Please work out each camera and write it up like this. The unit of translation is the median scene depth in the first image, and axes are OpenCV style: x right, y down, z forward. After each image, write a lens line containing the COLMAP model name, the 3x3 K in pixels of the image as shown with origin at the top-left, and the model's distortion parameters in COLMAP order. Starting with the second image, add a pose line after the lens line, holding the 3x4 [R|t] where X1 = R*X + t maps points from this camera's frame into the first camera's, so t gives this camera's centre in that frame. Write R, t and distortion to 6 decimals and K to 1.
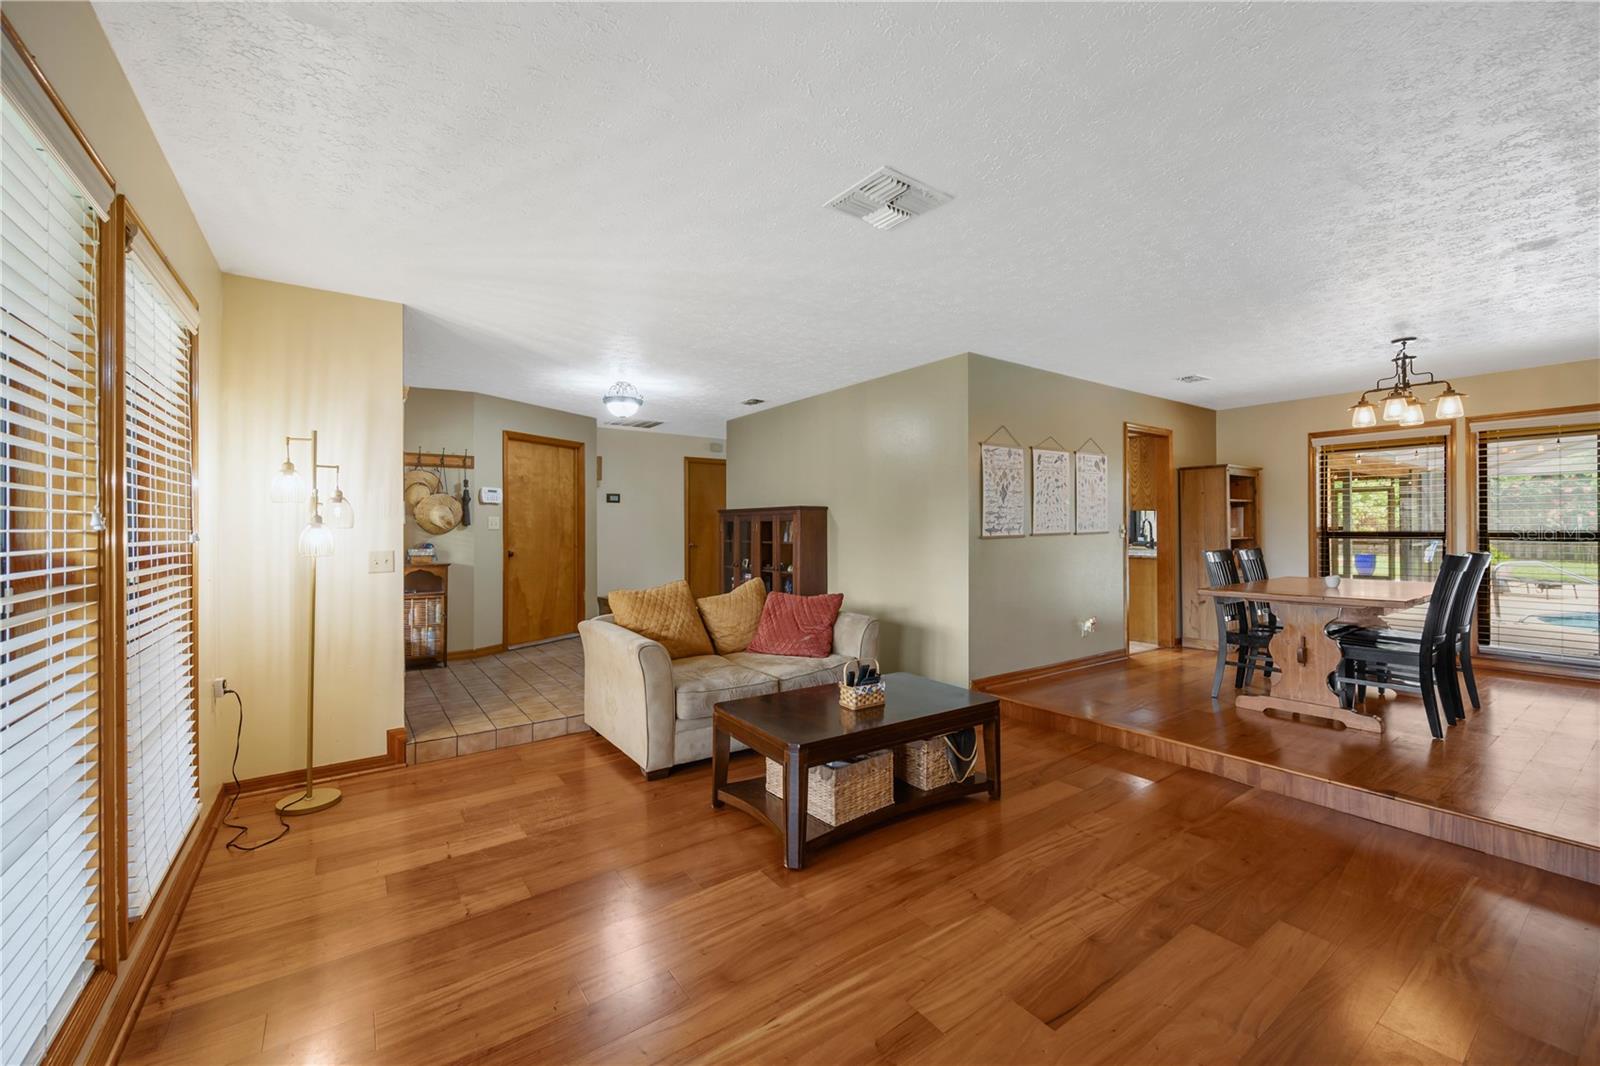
lens RADIAL K [[644.2, 0, 800.0], [0, 644.2, 529.3], [0, 0, 1]] dist [-0.002348, -0.000037]
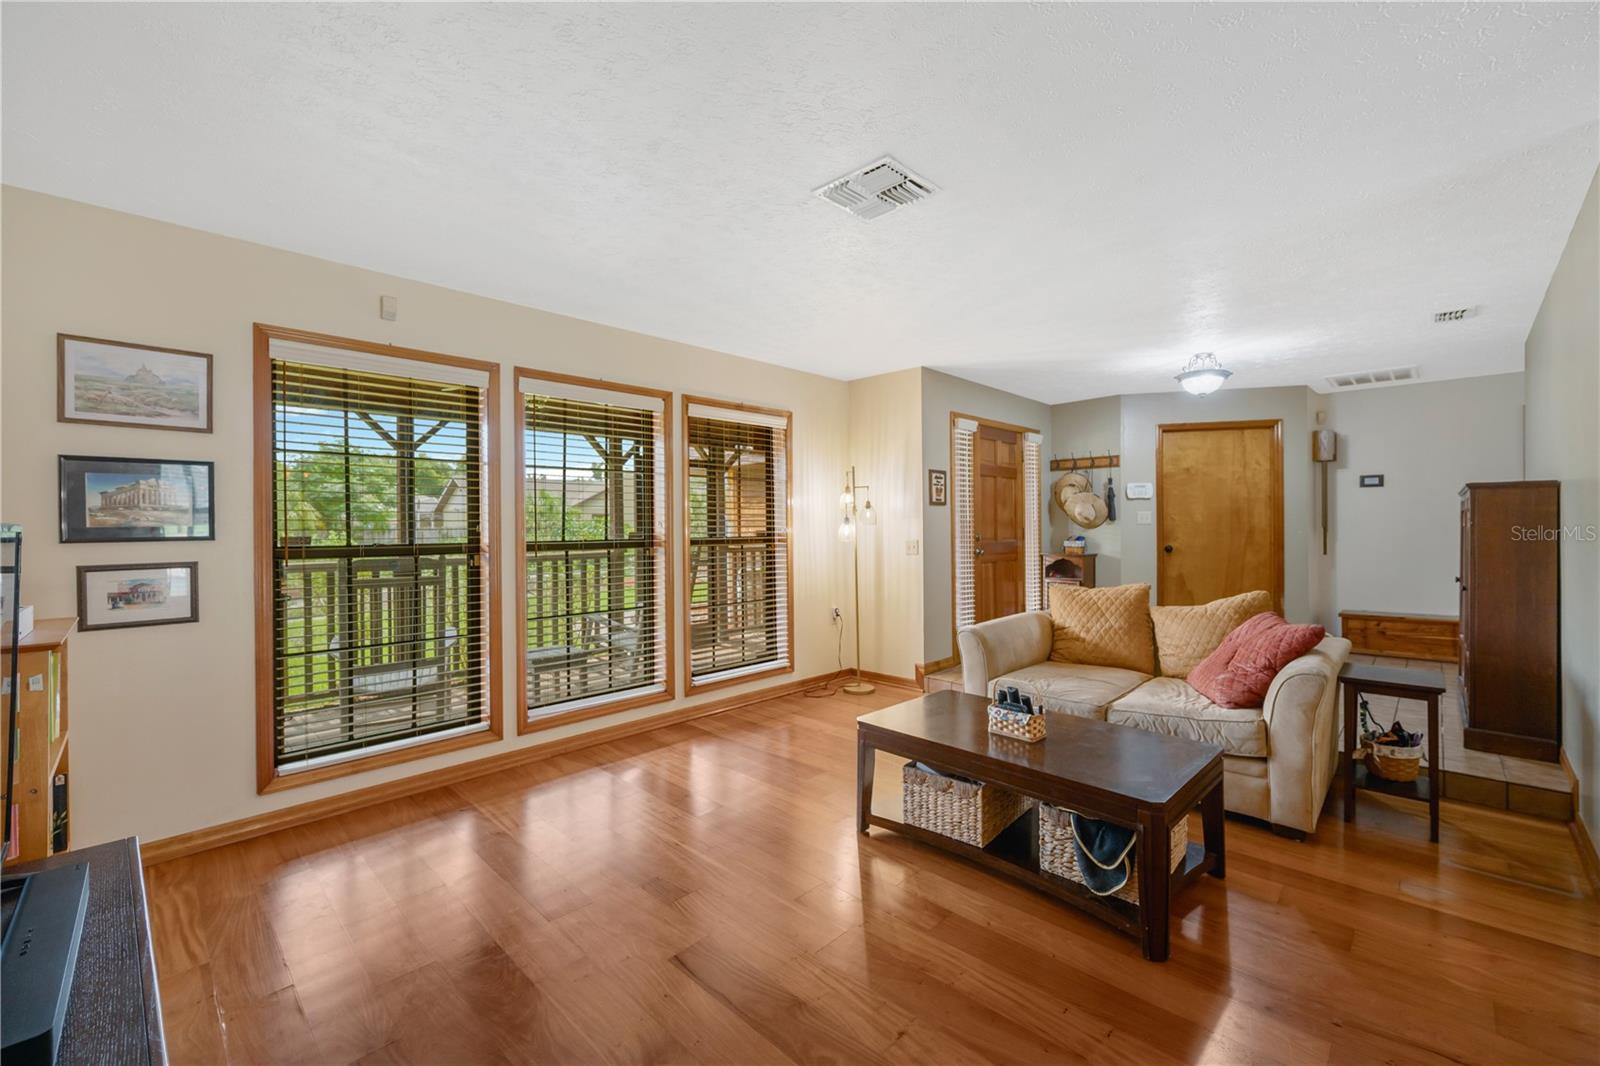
lens RADIAL K [[644.2, 0, 800.3], [0, 644.2, 527.0], [0, 0, 1]] dist [-0.002348, -0.000037]
pose [[0.183781, 0.003626, -0.982960, 0.479851], [0.004934, 0.999977, 0.004611, -0.002581], [0.982955, -0.005697, 0.183759, 0.313465]]
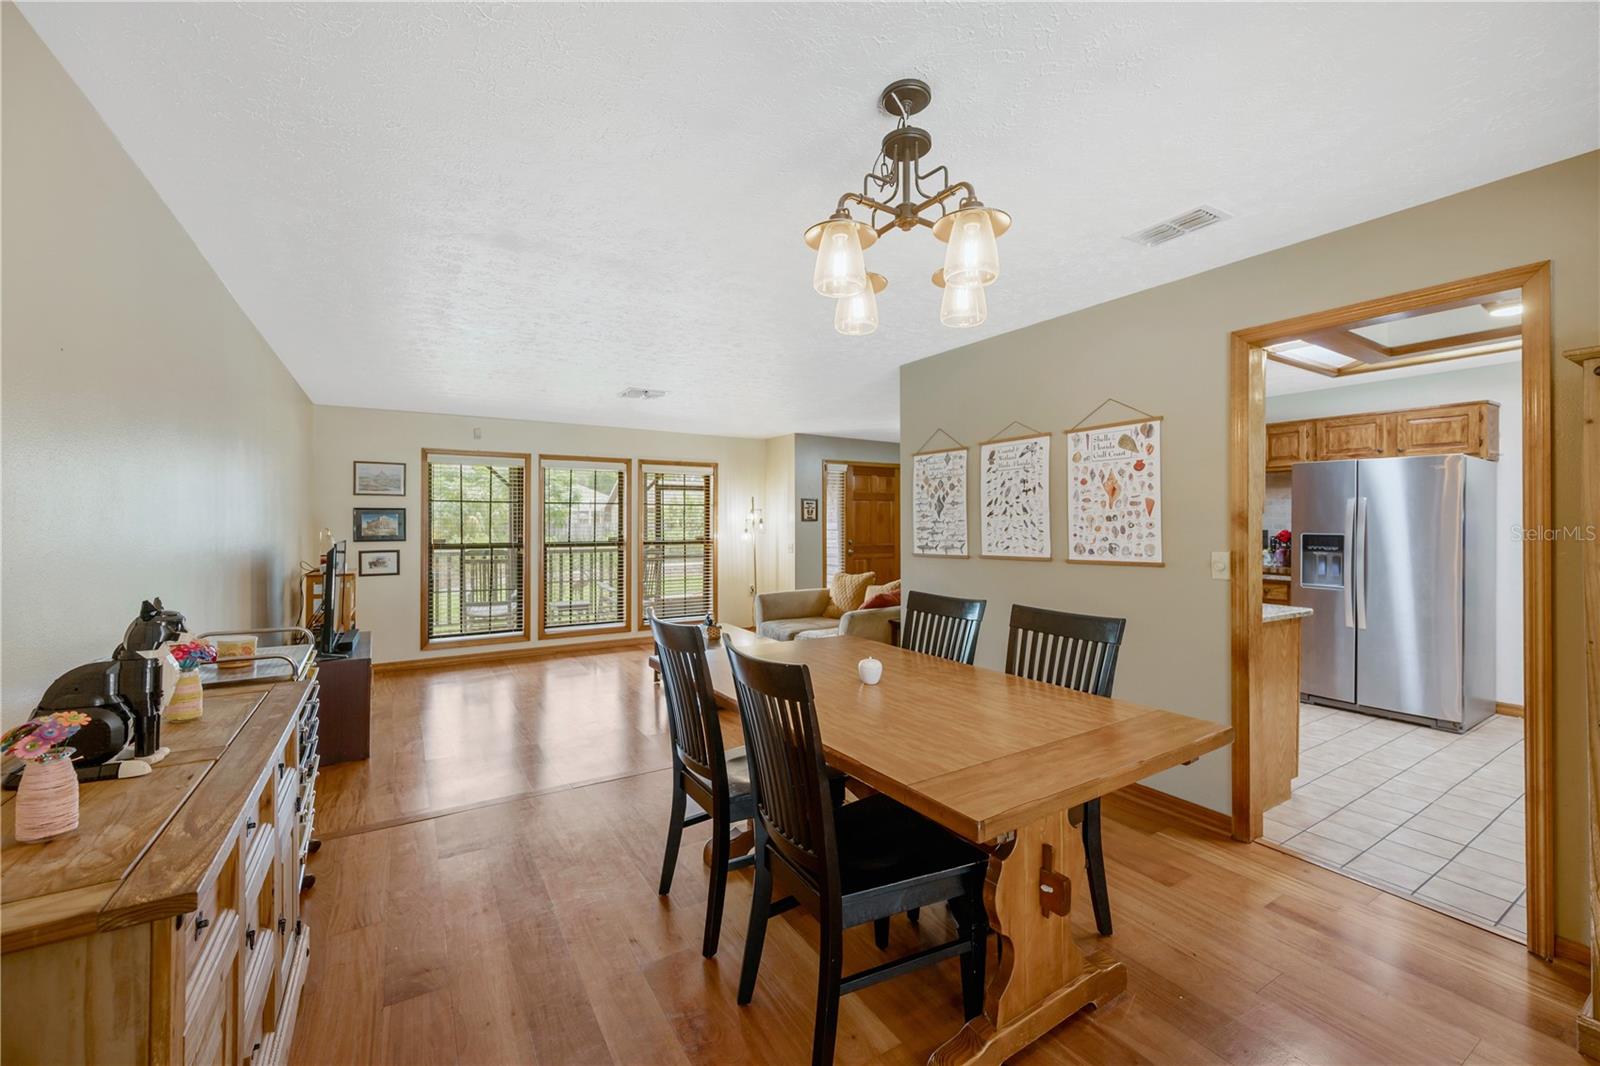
lens RADIAL K [[644.2, 0, 806.7], [0, 644.2, 519.8], [0, 0, 1]] dist [-0.002348, -0.000037]
pose [[-0.054456, -0.000063, -0.998516, 1.057247], [-0.001212, 0.999999, 0.000003, -0.032625], [0.998515, 0.001210, -0.054456, 0.765550]]
